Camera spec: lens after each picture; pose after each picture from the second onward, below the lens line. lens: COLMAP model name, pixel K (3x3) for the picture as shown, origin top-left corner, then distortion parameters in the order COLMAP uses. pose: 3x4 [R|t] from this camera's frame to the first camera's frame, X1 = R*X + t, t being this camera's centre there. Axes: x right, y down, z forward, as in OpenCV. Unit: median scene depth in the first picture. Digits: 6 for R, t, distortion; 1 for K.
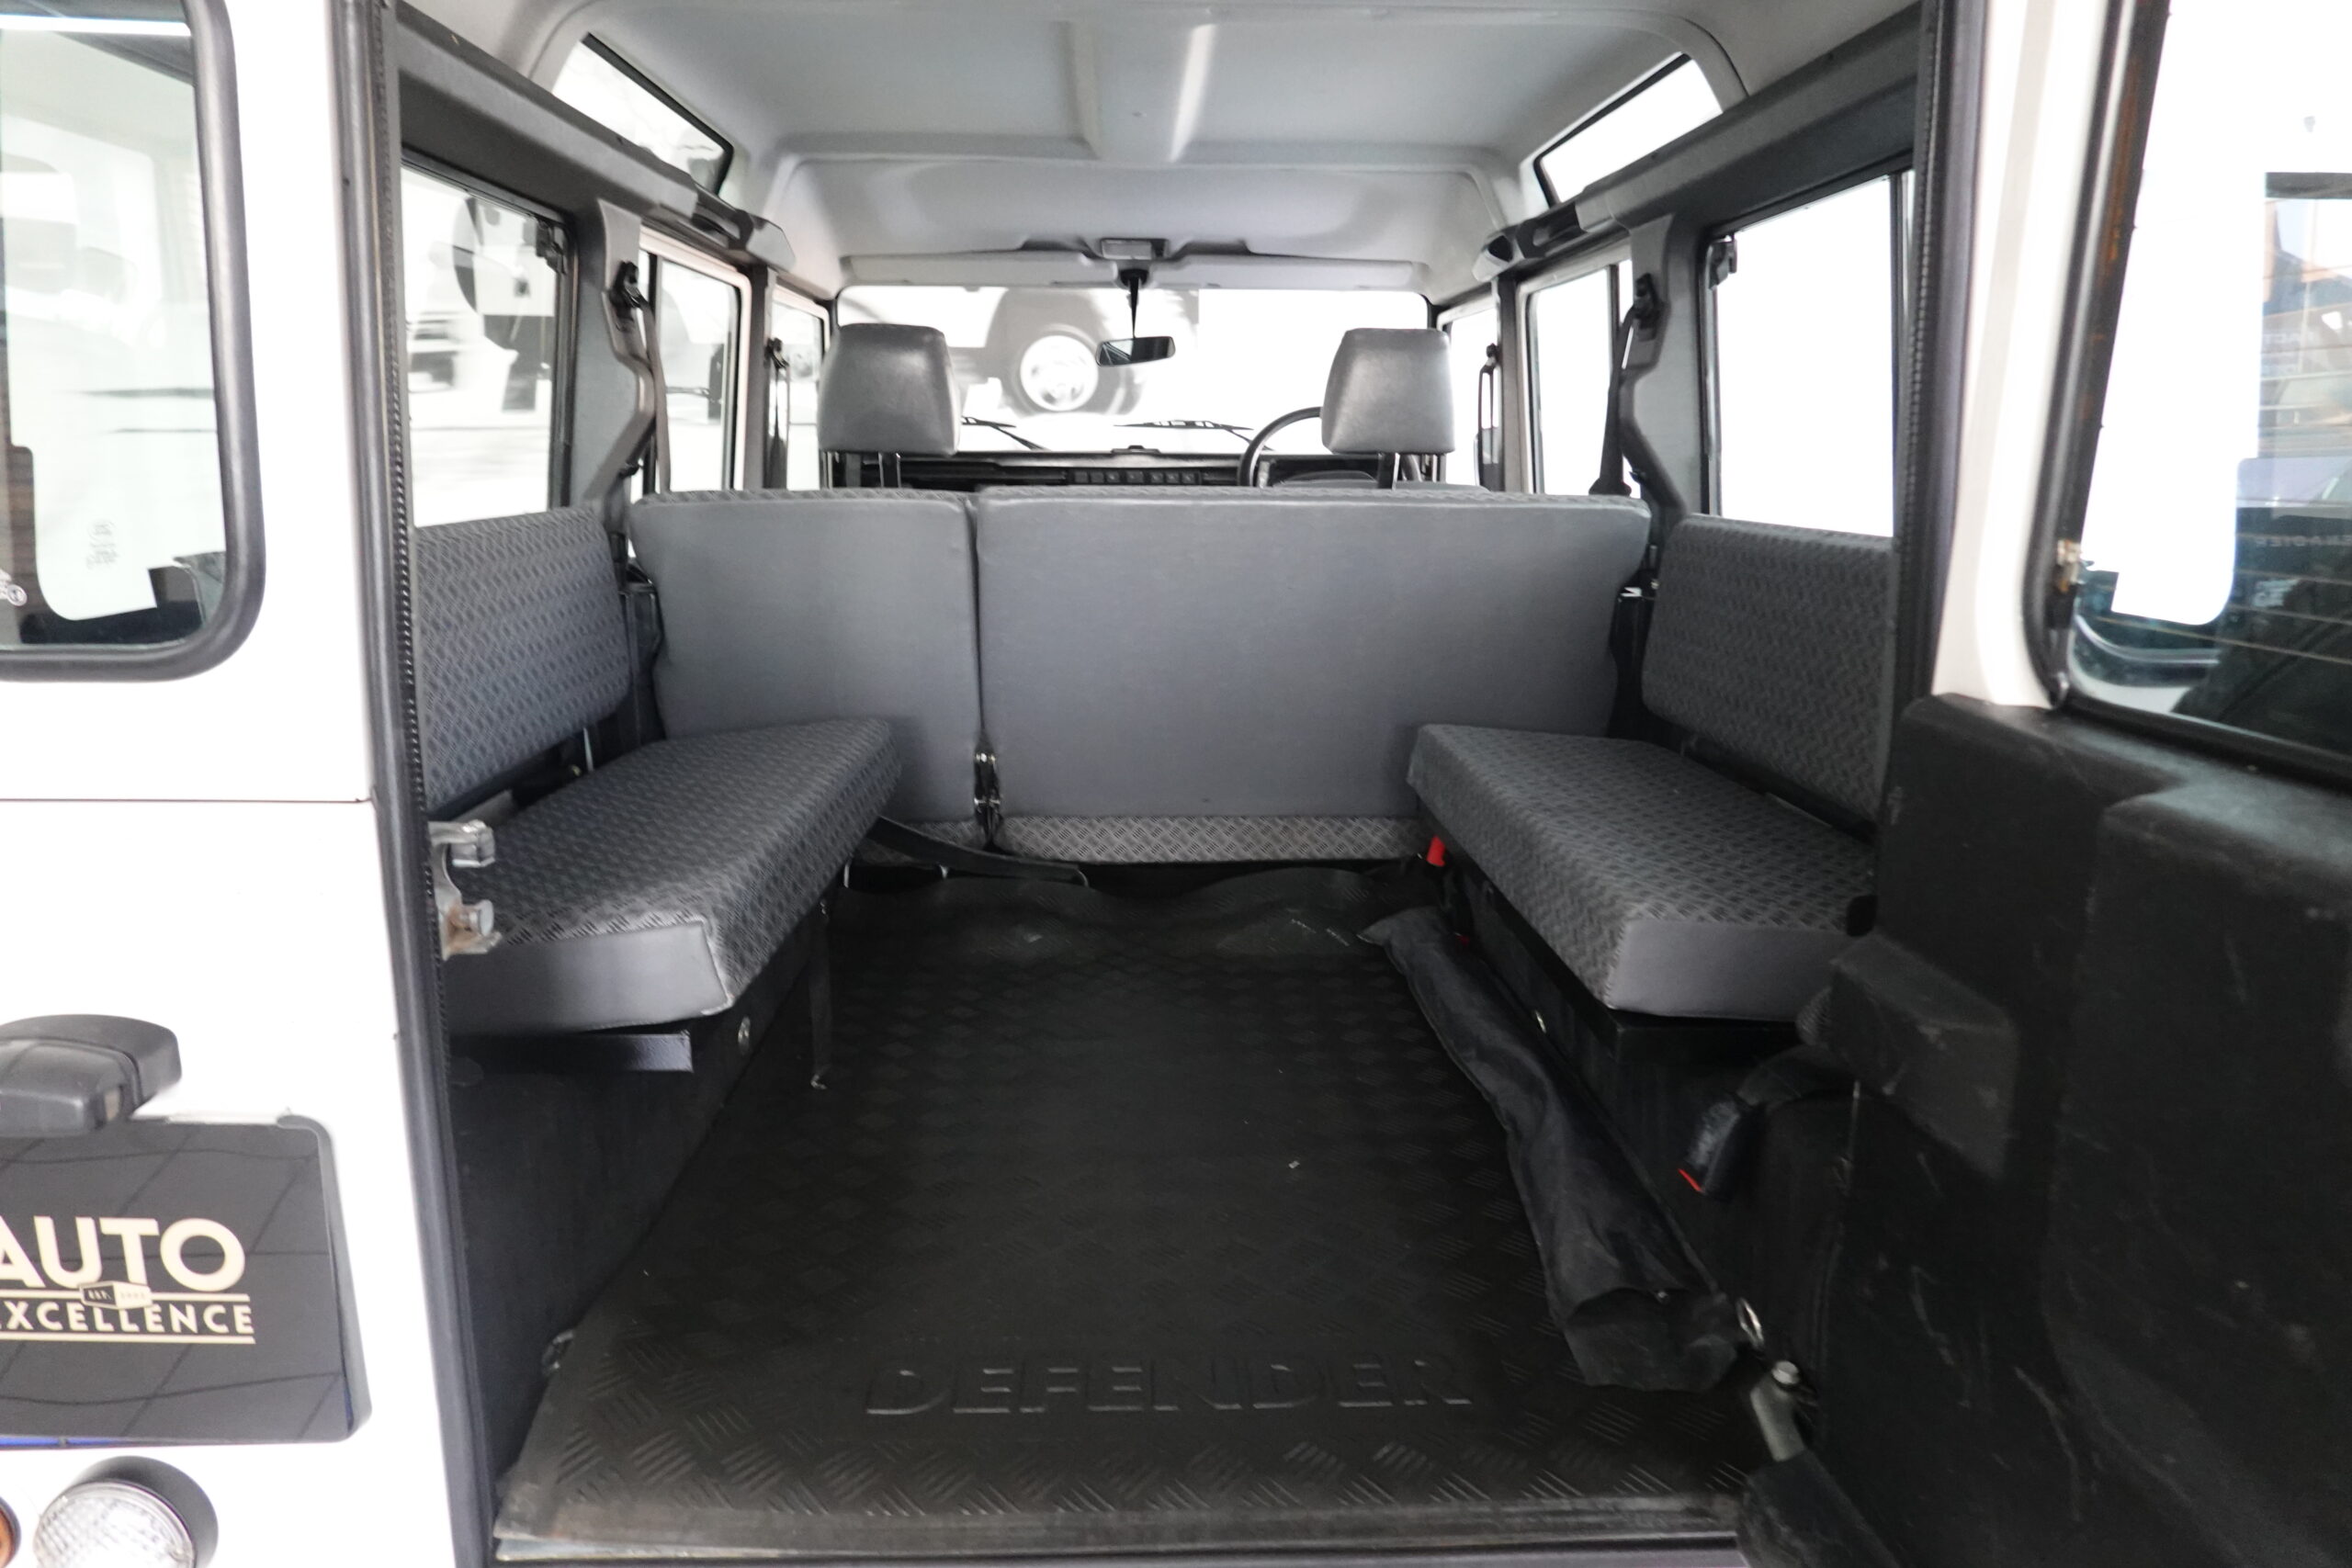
lens RADIAL K [[1564.9, 0, 1176.0], [0, 1564.9, 784.0], [0, 0, 1]] dist [-0.005874, 0.003779]
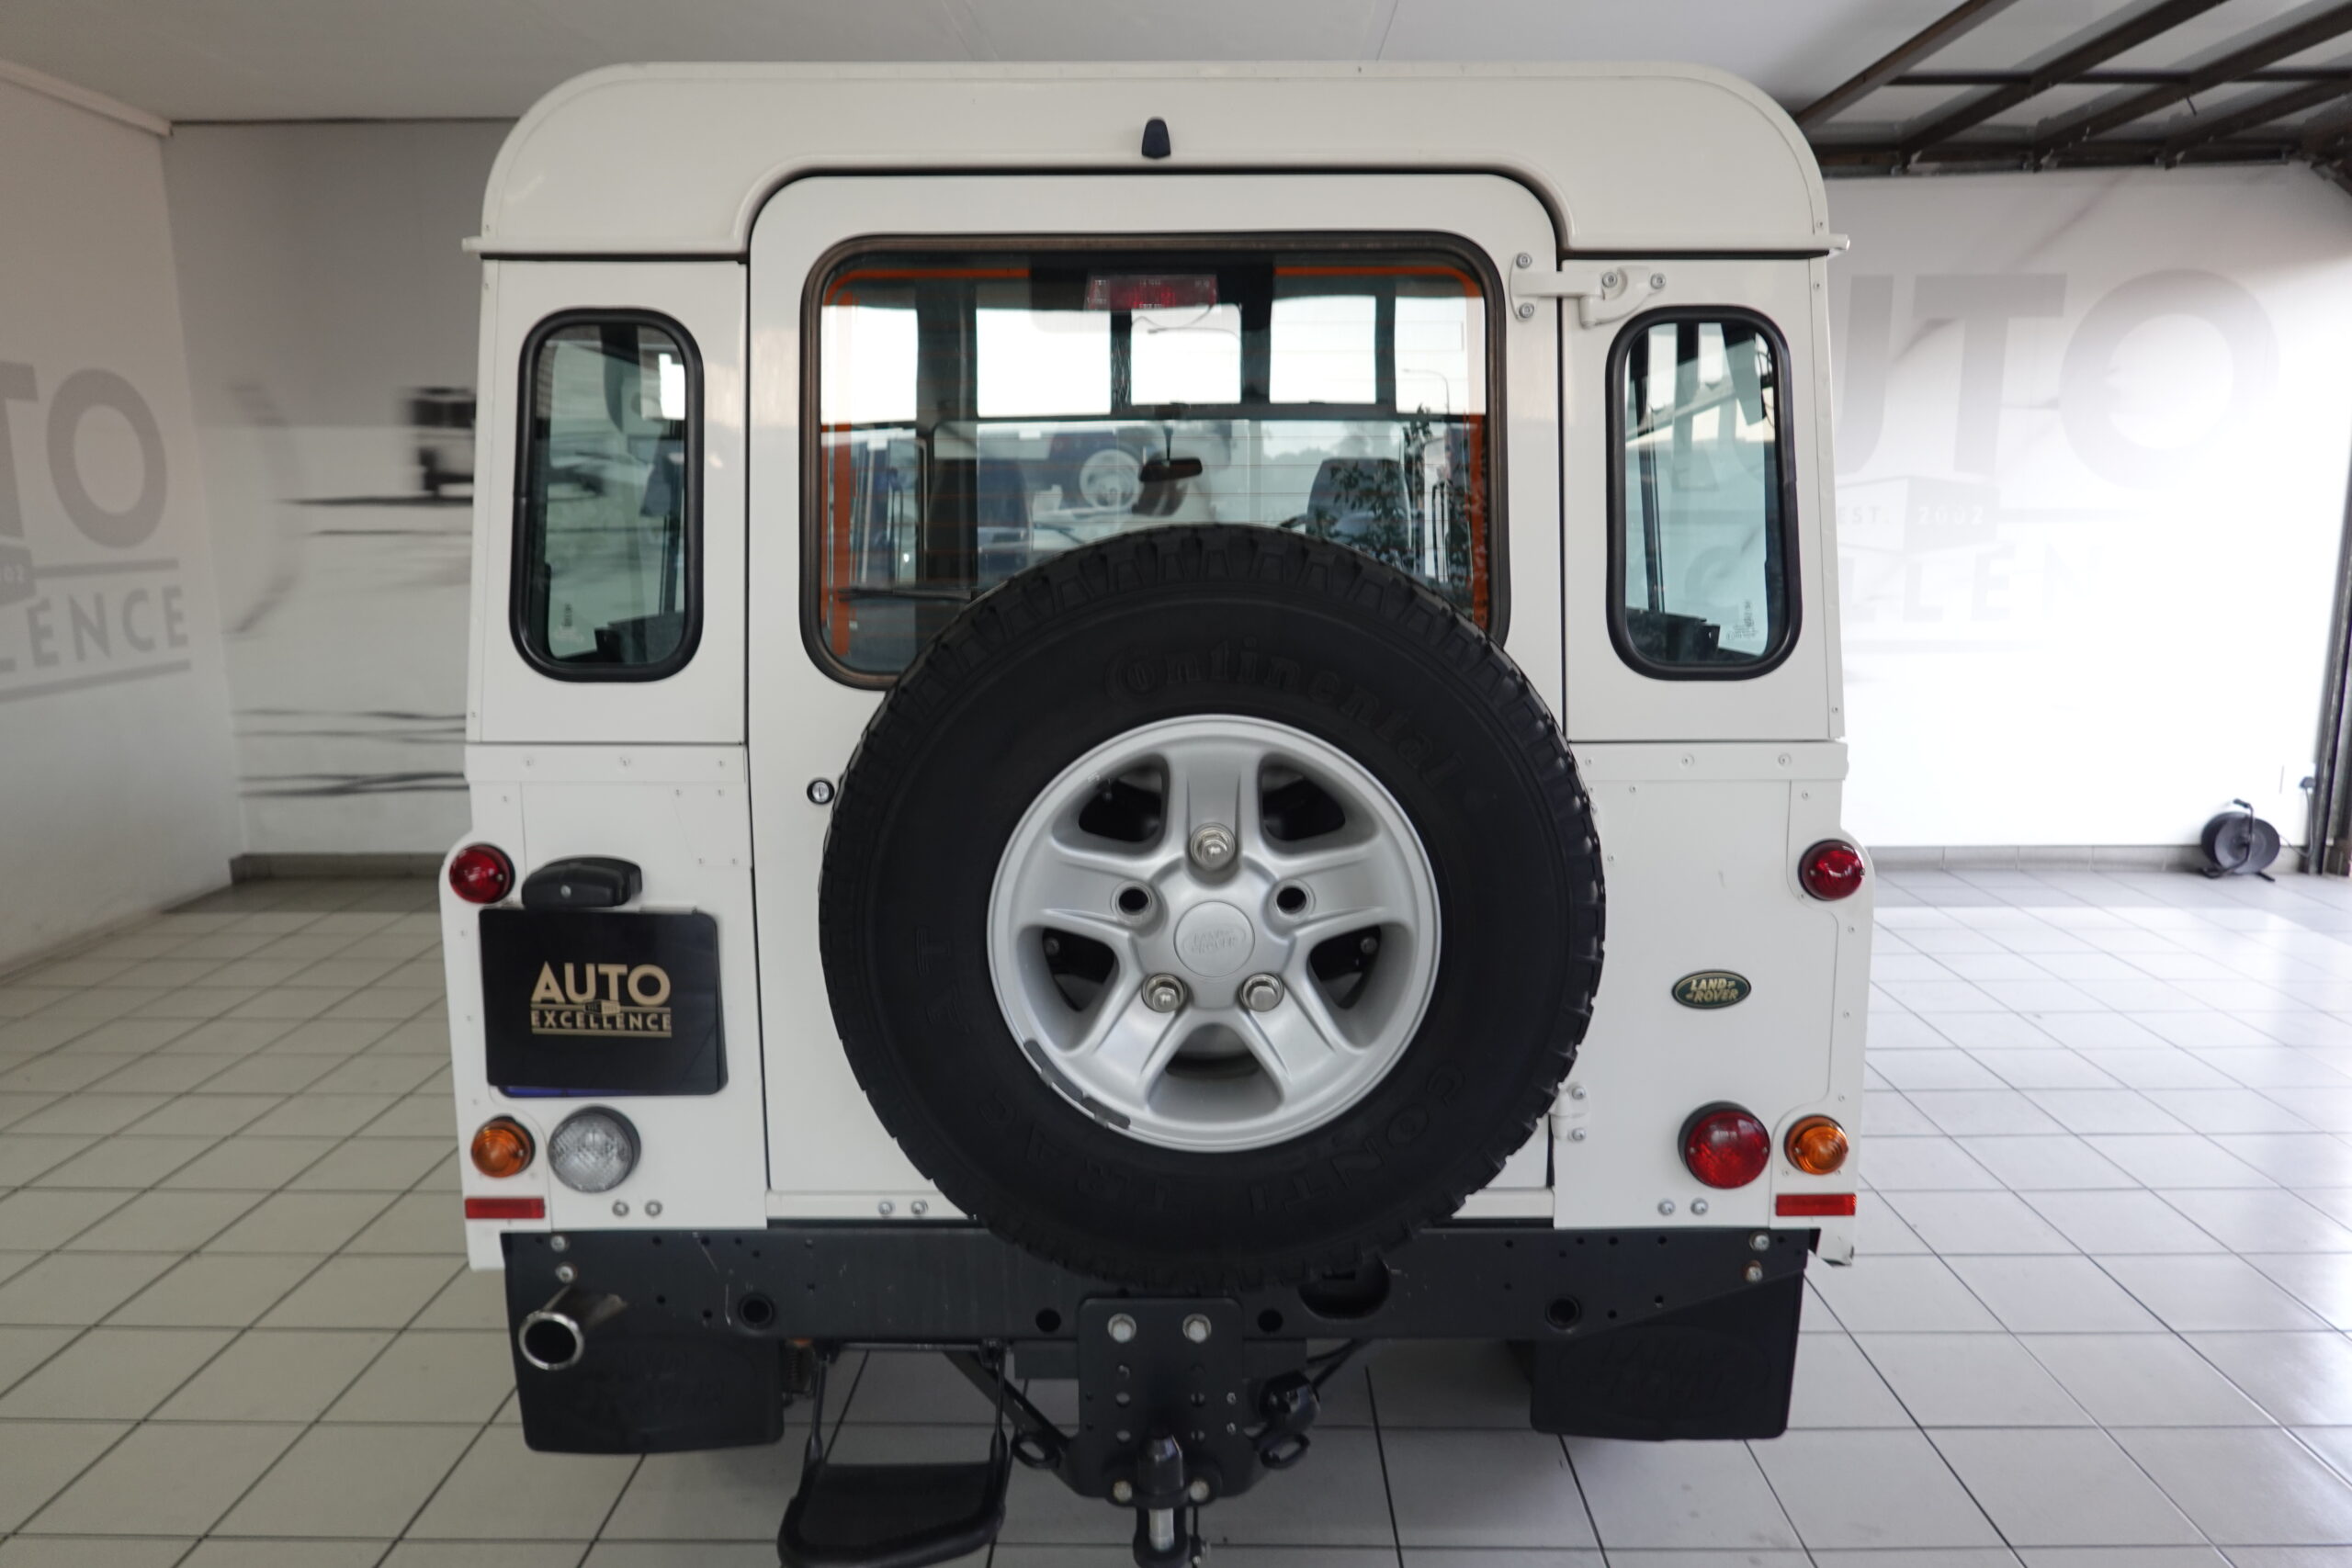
lens RADIAL K [[1564.9, 0, 1176.0], [0, 1564.9, 784.0], [0, 0, 1]] dist [-0.005874, 0.003779]
pose [[0.999380, -0.000021, -0.035194, 0.084292], [-0.001945, 0.998440, -0.055808, 0.160058], [0.035141, 0.055842, 0.997821, -0.882809]]
